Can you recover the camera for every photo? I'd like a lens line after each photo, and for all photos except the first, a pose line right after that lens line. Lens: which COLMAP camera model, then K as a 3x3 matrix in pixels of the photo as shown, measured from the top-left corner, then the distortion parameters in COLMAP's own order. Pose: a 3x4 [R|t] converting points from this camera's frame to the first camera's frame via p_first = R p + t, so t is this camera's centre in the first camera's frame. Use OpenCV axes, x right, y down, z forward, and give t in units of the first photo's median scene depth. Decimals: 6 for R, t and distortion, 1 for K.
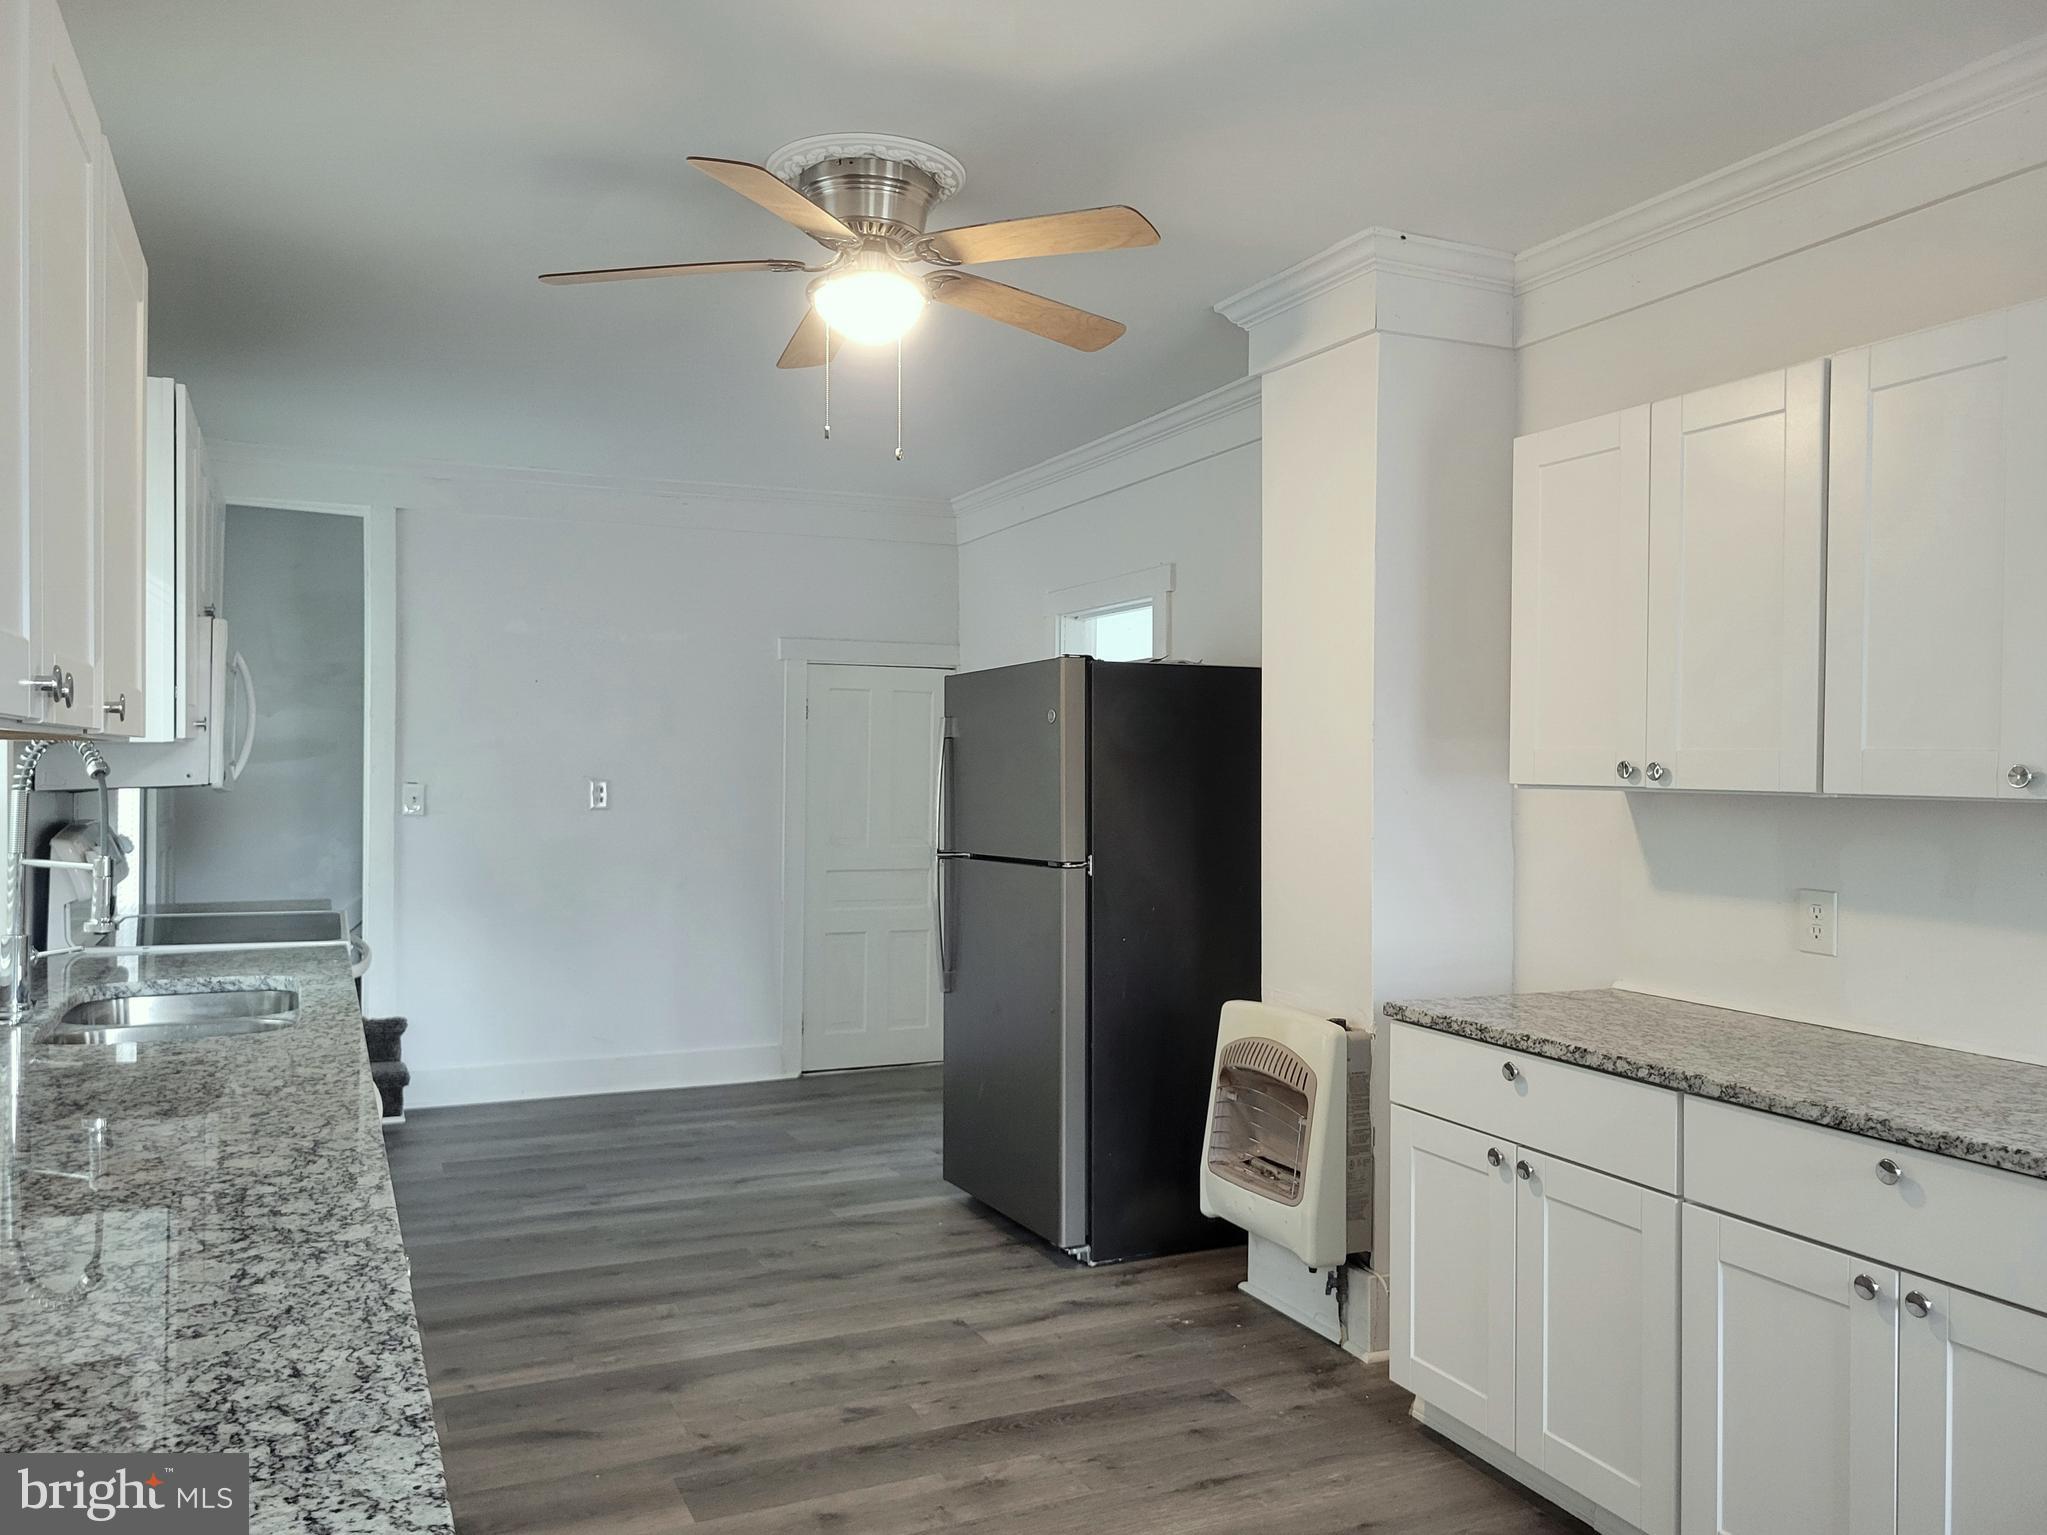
lens RADIAL K [[1568.8, 0, 1039.8], [0, 1568.8, 767.5], [0, 0, 1]] dist [0.072440, -0.004265]
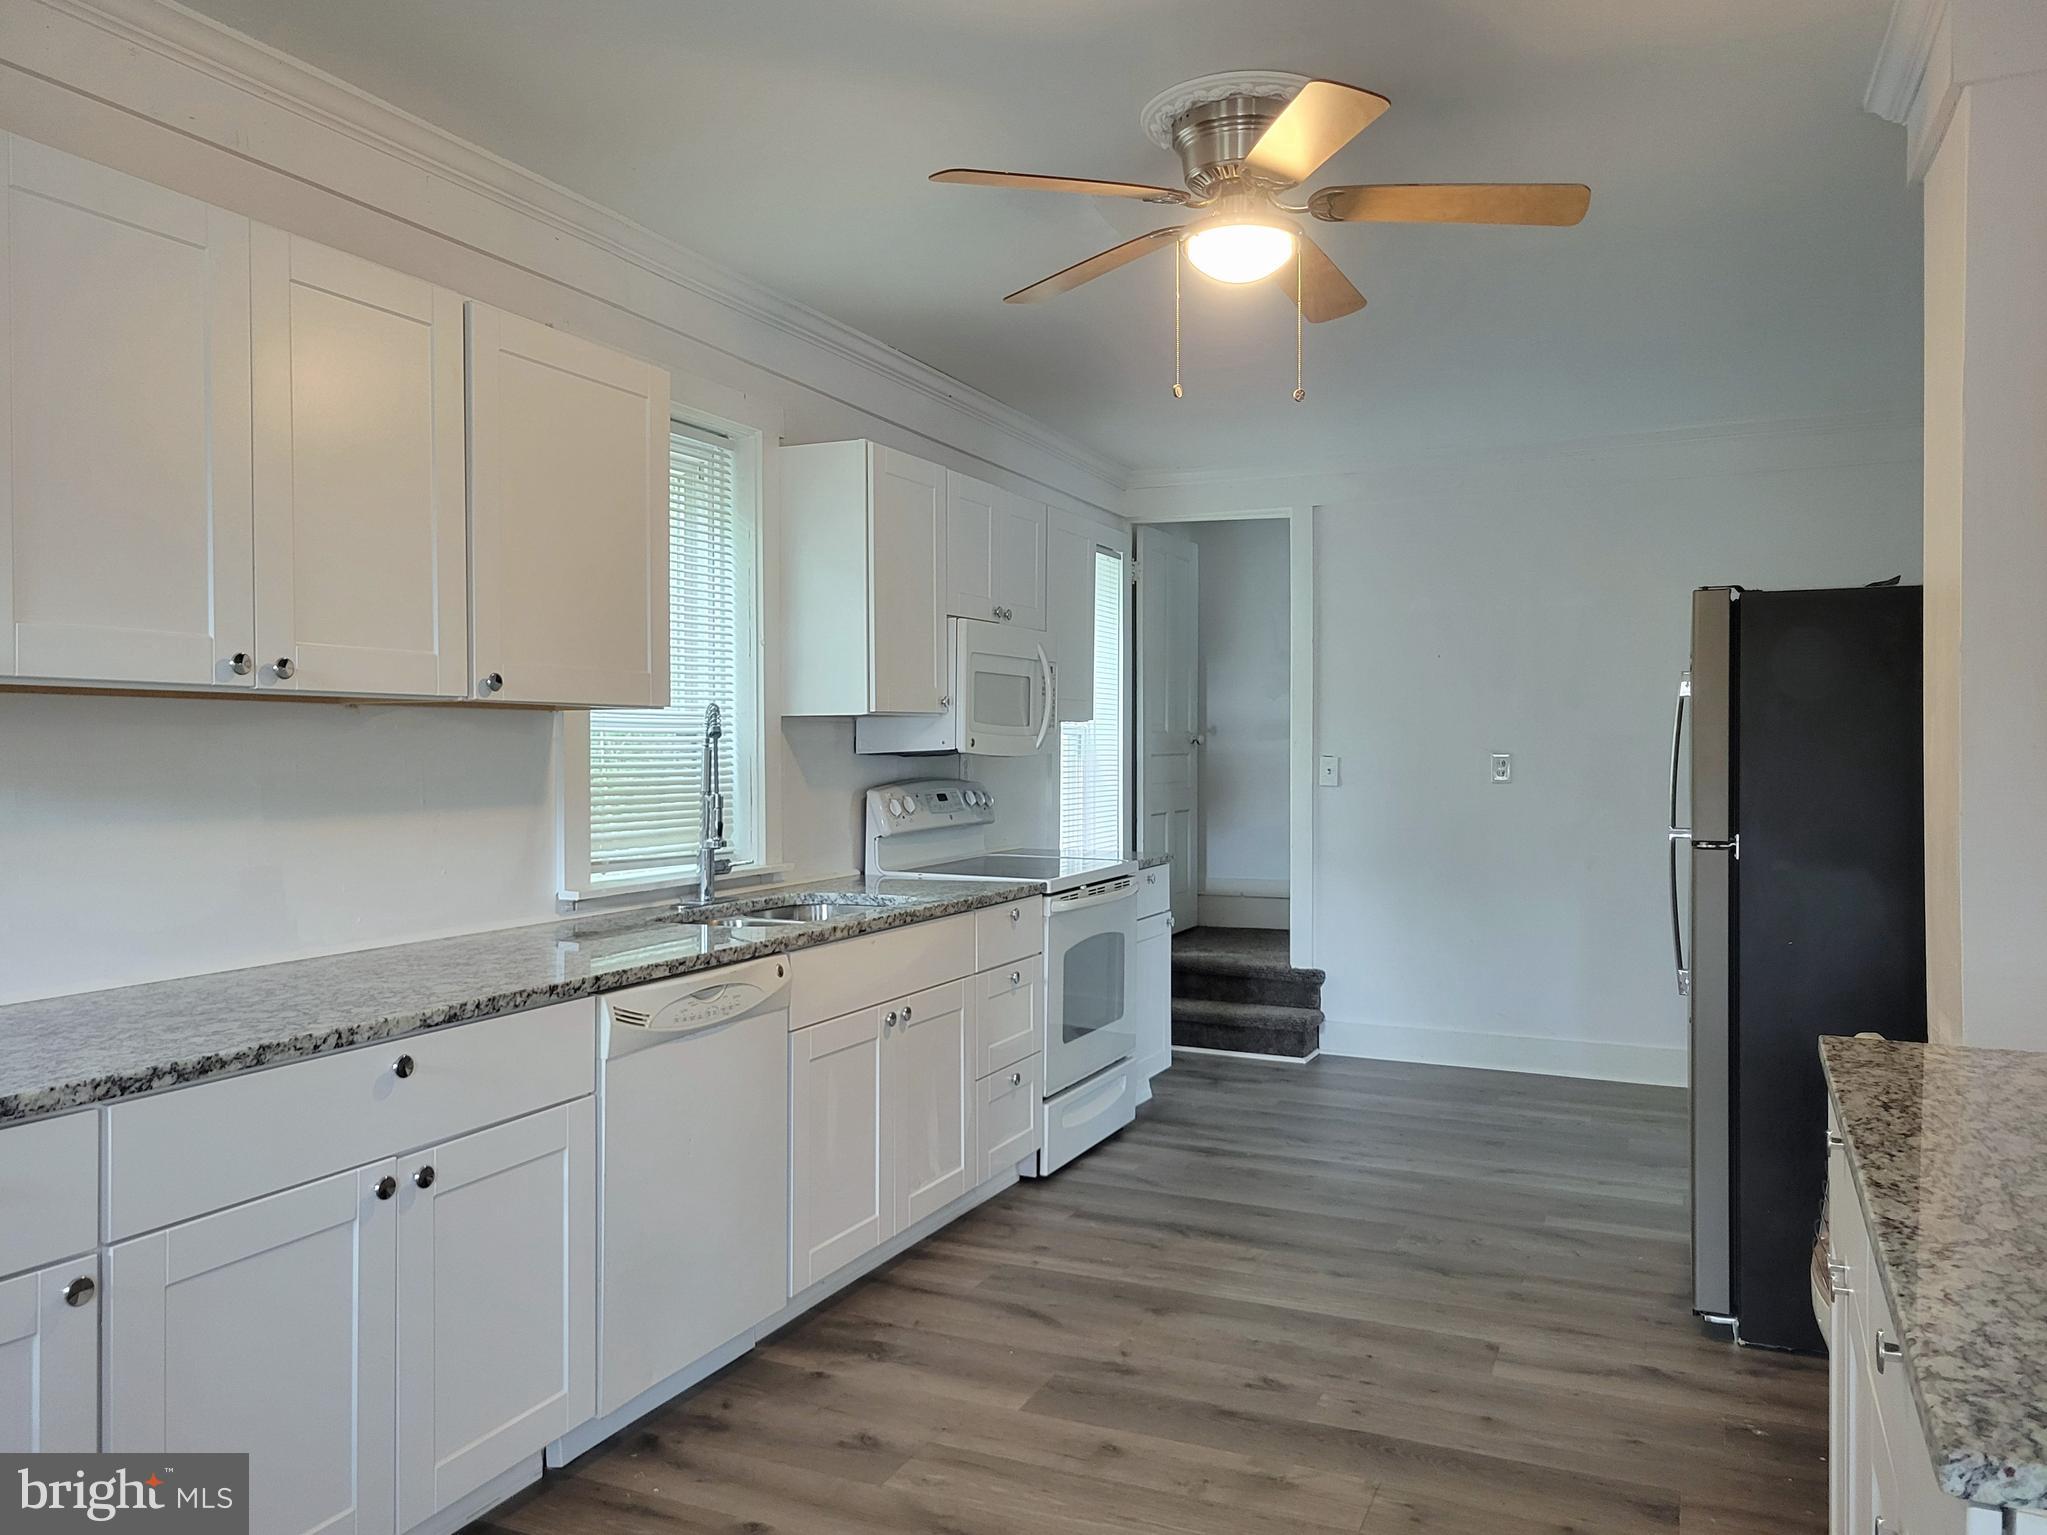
lens RADIAL K [[1568.8, 0, 1034.5], [0, 1568.8, 763.8], [0, 0, 1]] dist [0.072440, -0.004265]
pose [[0.664564, -0.000256, -0.747231, 0.464824], [0.003446, 0.999990, 0.002722, 0.019039], [0.747223, -0.004384, 0.664559, 0.217903]]
